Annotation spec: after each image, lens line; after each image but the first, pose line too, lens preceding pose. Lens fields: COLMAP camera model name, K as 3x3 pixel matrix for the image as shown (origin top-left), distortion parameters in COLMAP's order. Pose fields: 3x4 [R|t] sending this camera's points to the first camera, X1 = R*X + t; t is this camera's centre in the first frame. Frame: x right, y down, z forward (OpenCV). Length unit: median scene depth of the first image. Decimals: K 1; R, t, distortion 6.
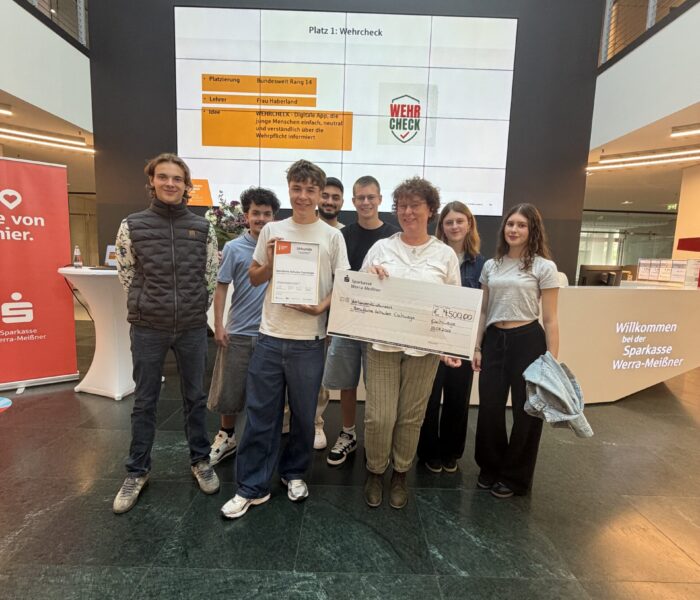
lens RADIAL K [[374.2, 0, 350.0], [0, 374.2, 300.0], [0, 0, 1]] dist [-0.002364, -0.000729]
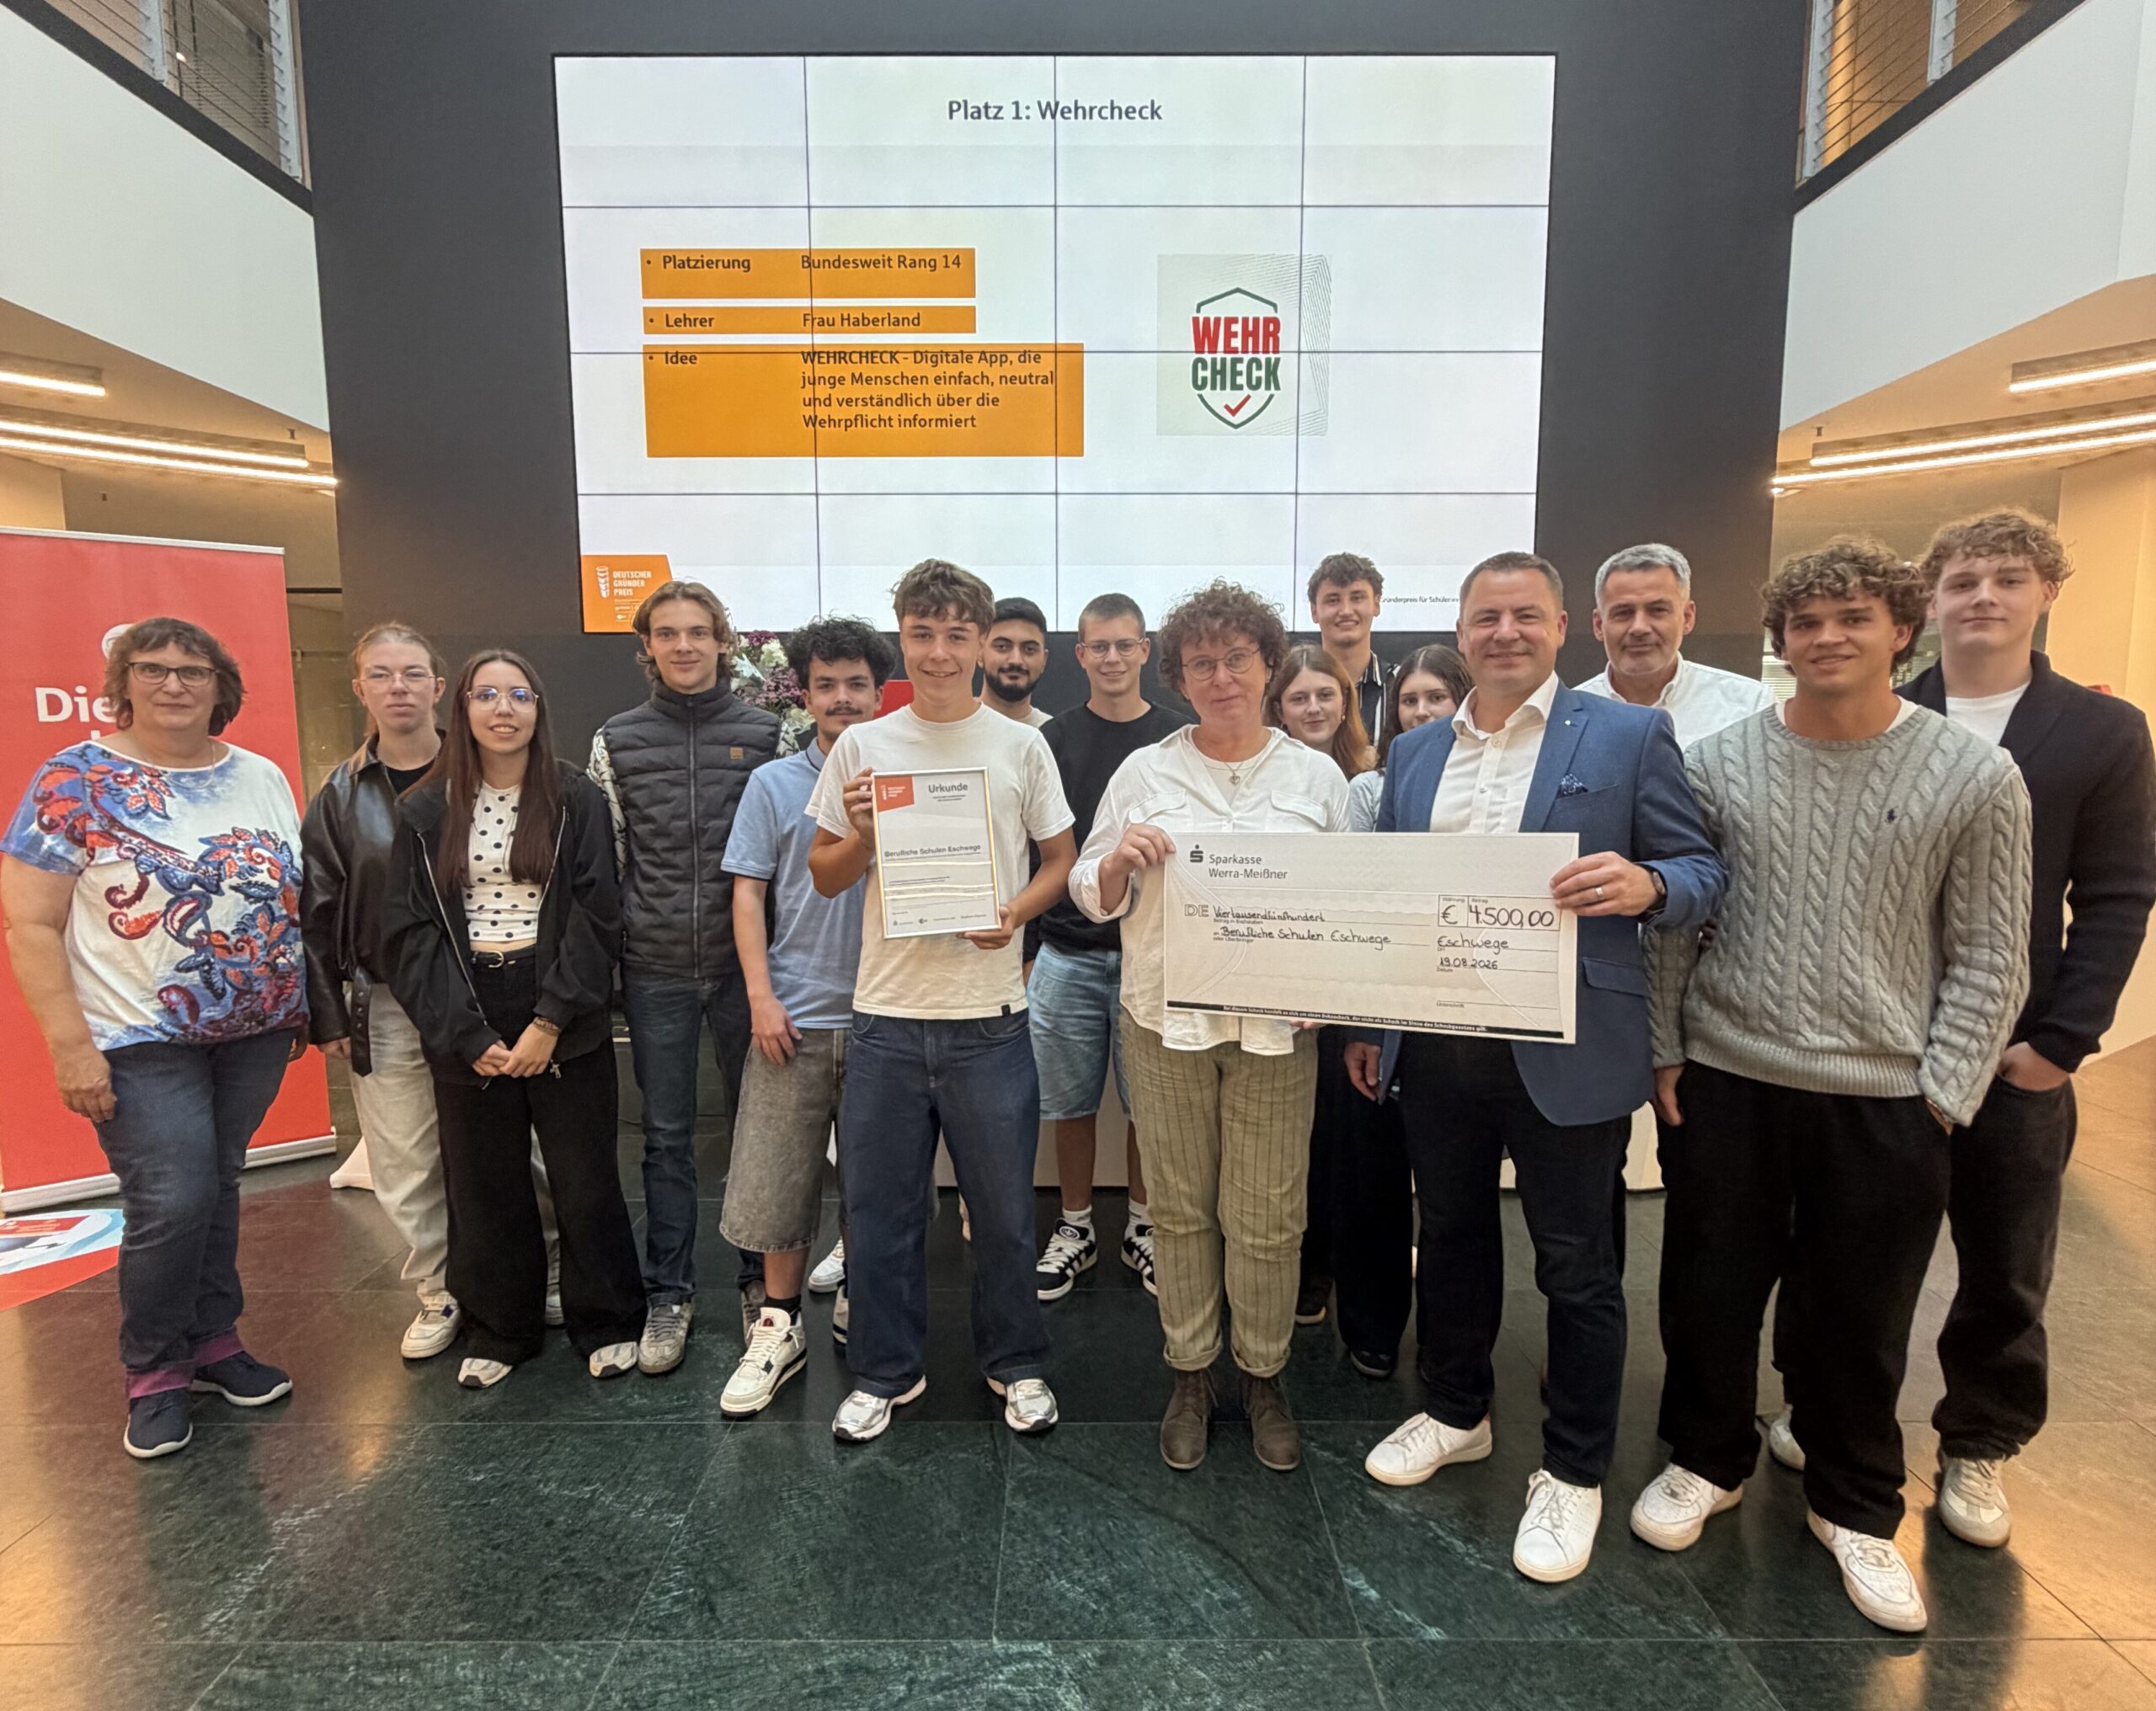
lens RADIAL K [[1155.0, 0, 1076.1], [0, 1155.0, 868.4], [0, 0, 1]] dist [-0.001154, -0.000327]
pose [[0.999422, -0.033510, -0.005786, -0.009420], [0.033491, 0.999433, -0.003493, -0.019191], [0.005900, 0.003297, 0.999977, -0.058828]]
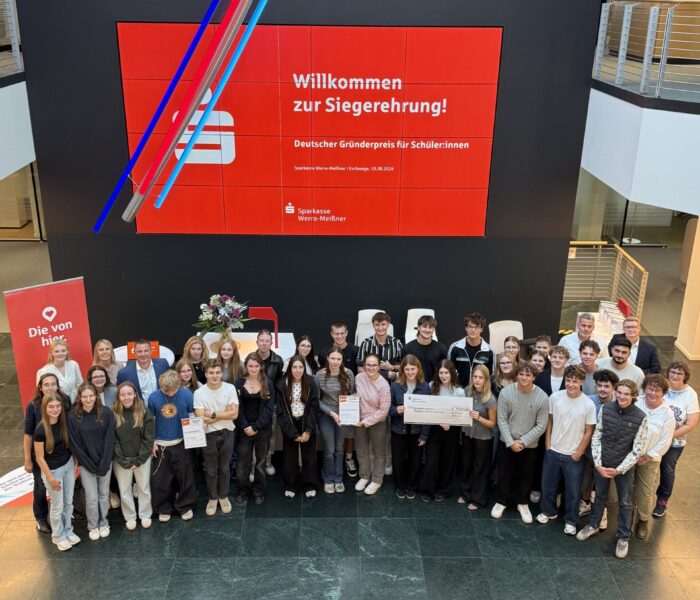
lens RADIAL K [[792.9, 0, 350.0], [0, 792.9, 300.0], [0, 0, 1]] dist [0.011721, 0.008065]
pose [[0.999608, -0.024413, 0.013674, 0.041937], [0.020045, 0.965711, 0.258844, -0.631661], [-0.019524, -0.258469, 0.965822, -1.016926]]
